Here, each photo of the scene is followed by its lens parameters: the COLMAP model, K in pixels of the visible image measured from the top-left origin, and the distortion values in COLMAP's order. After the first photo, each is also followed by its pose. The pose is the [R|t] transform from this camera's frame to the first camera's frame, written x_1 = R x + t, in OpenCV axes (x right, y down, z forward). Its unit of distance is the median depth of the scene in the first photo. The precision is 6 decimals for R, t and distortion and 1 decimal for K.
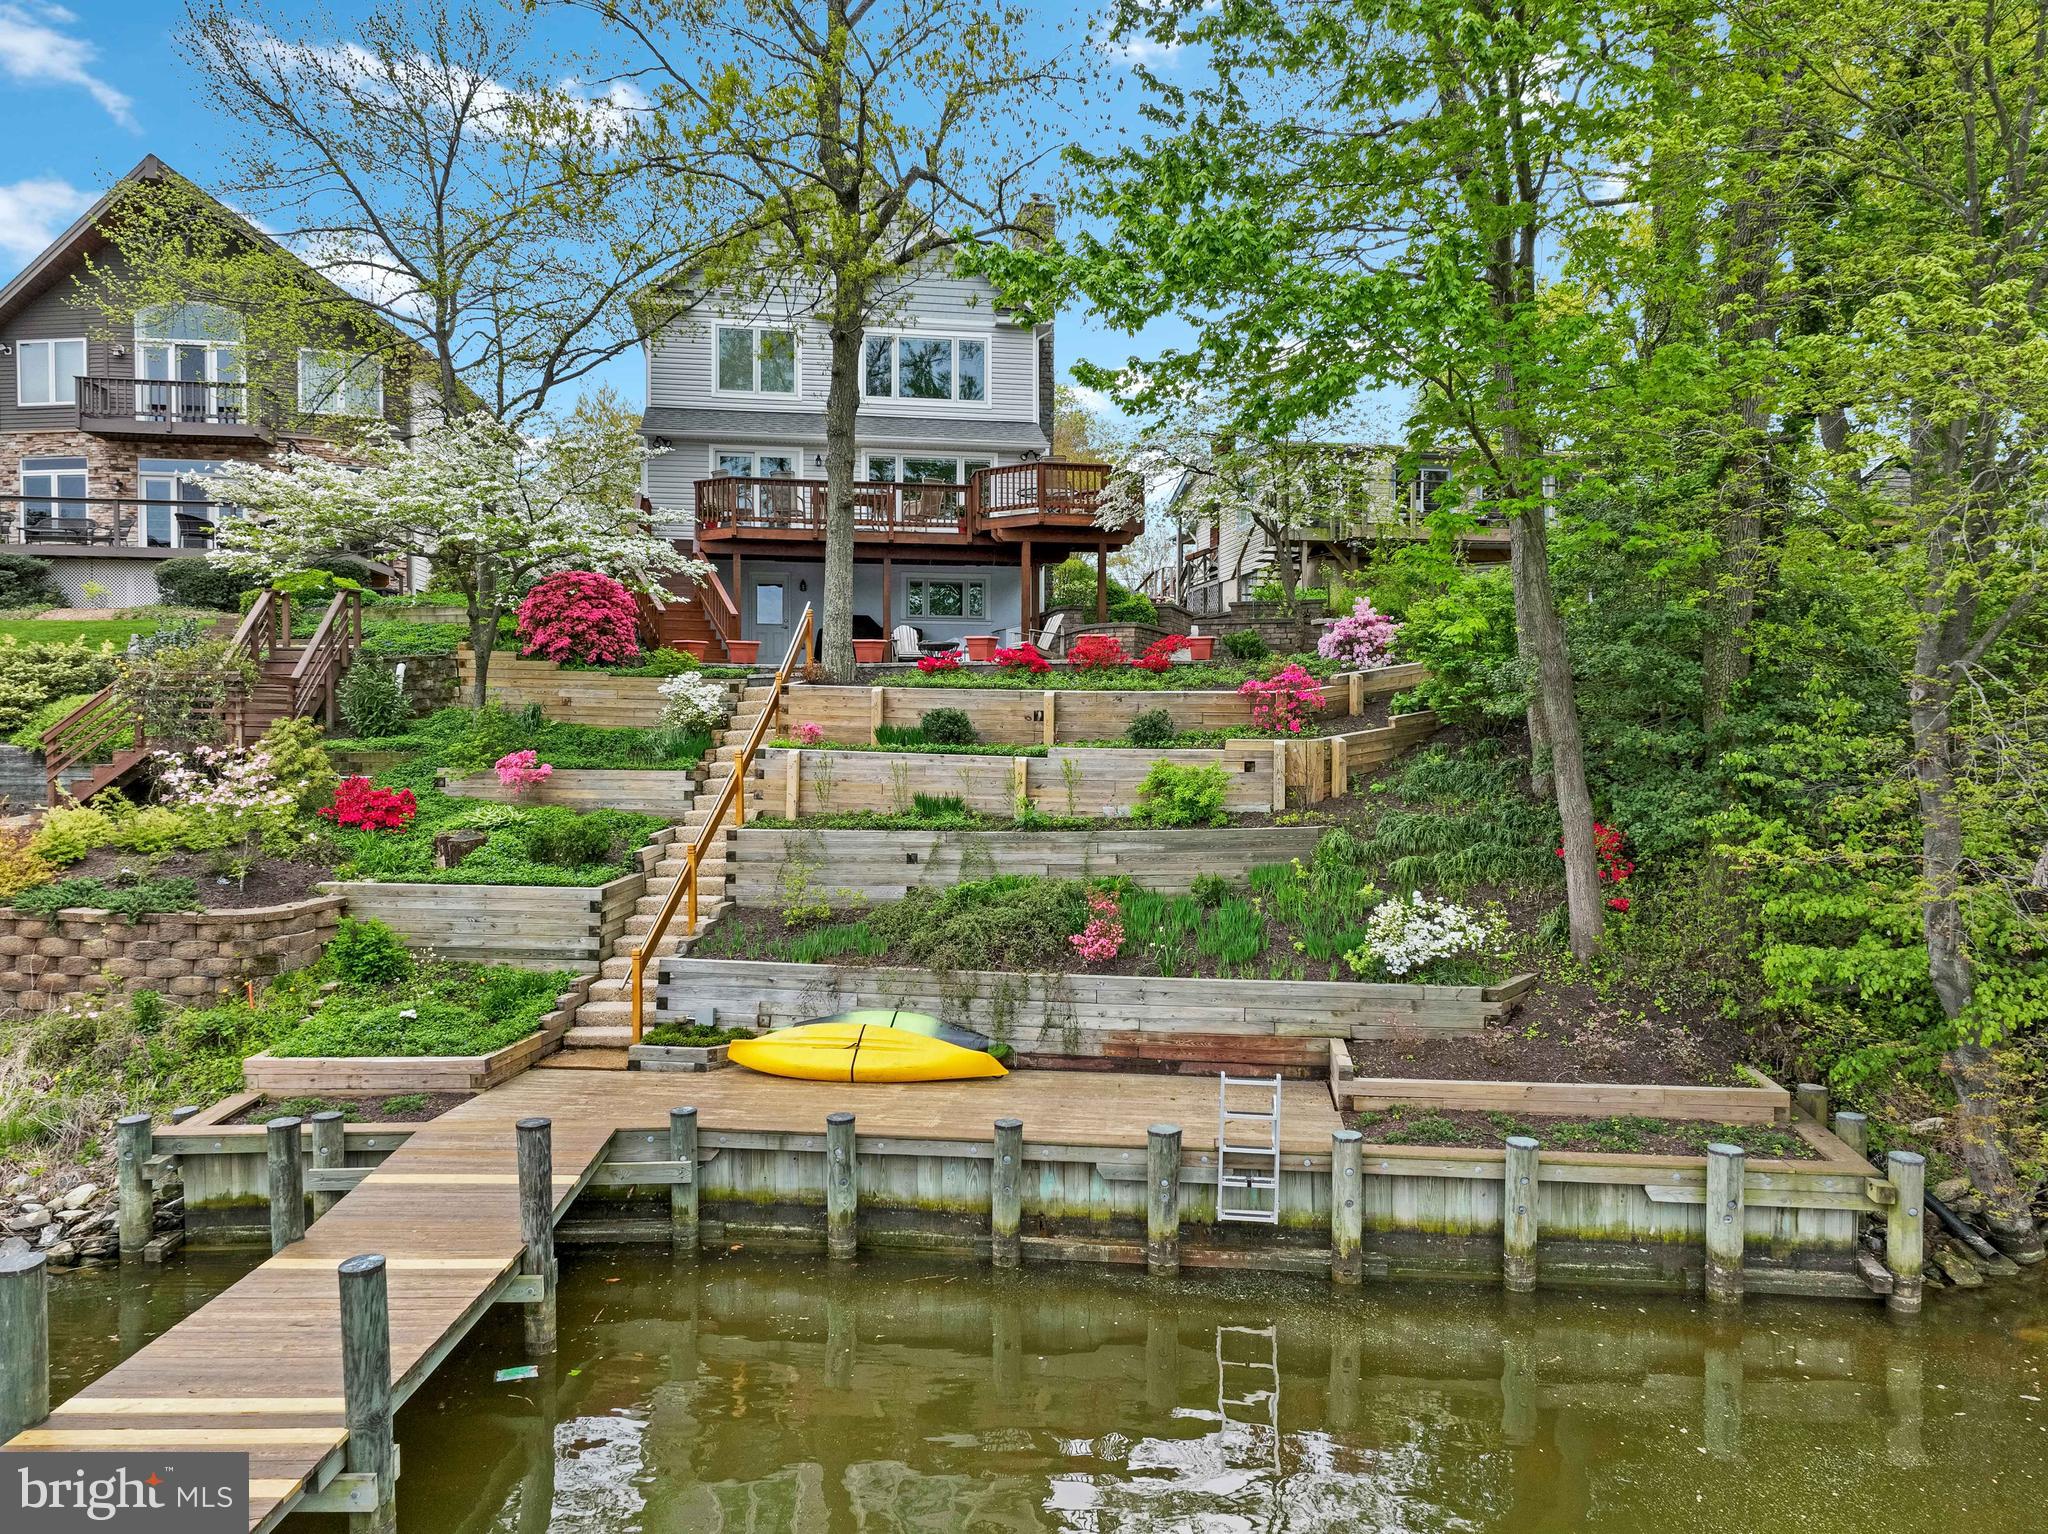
lens RADIAL K [[1459.4, 0, 1024.2], [0, 1459.4, 775.7], [0, 0, 1]] dist [0.000923, 0.010063]
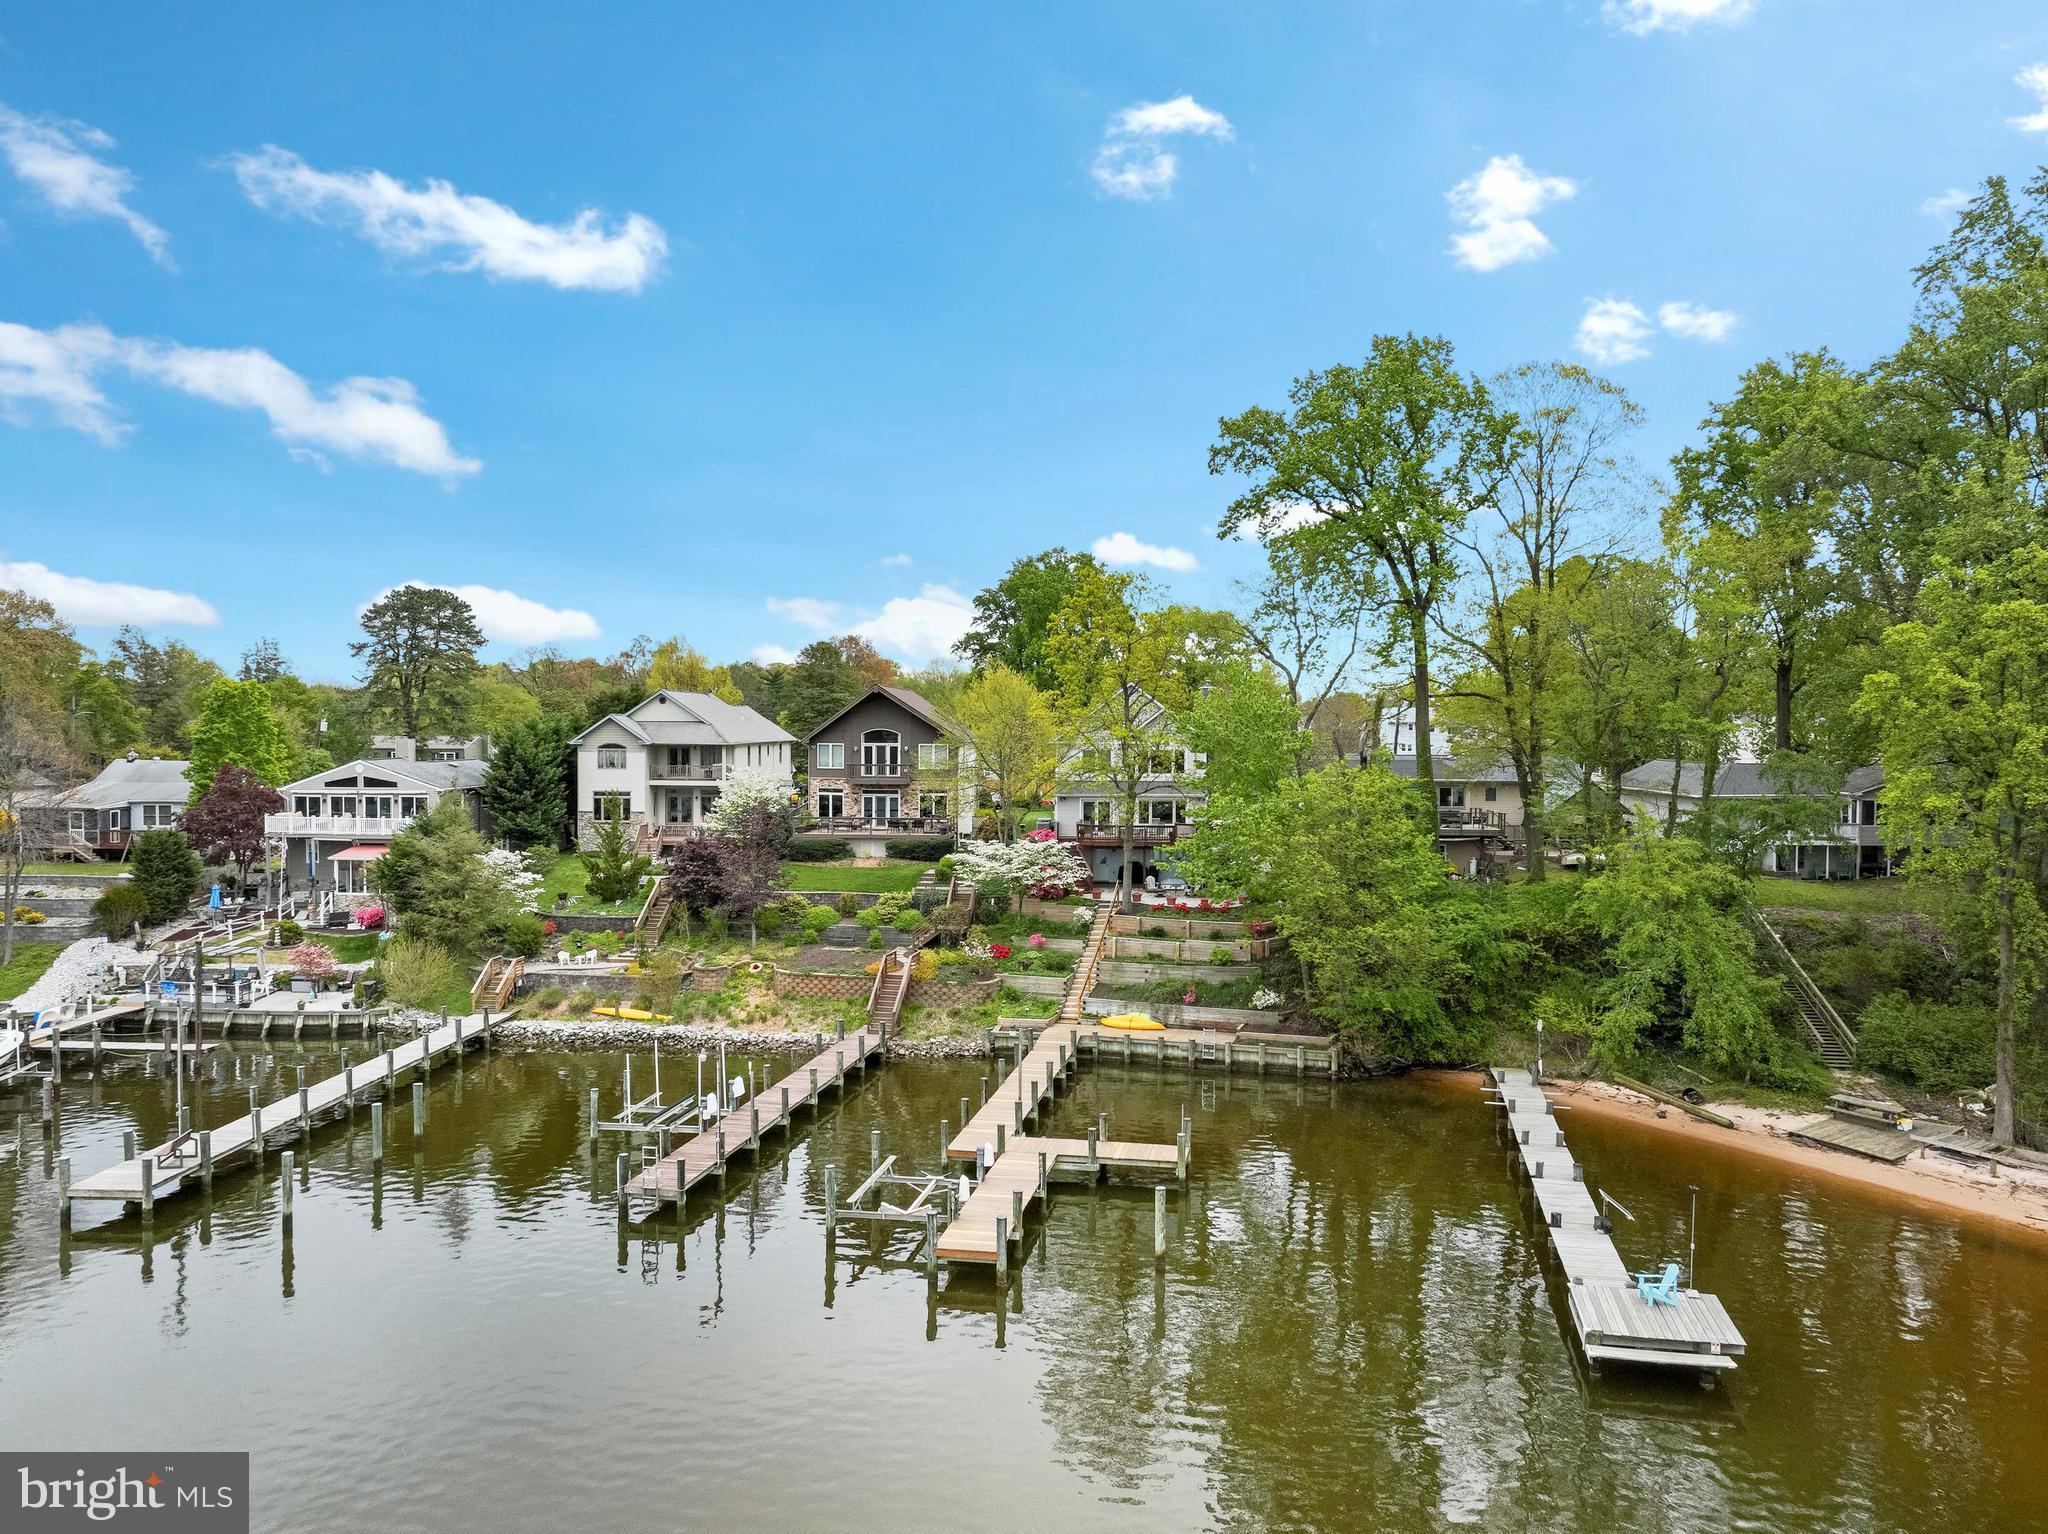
lens RADIAL K [[1459.4, 0, 1023.6], [0, 1459.4, 766.9], [0, 0, 1]] dist [0.000923, 0.010063]
pose [[0.980565, 0.005777, -0.196110, 0.382350], [-0.005532, 0.999983, 0.001796, -0.524890], [0.196117, -0.000676, 0.980580, -3.024854]]
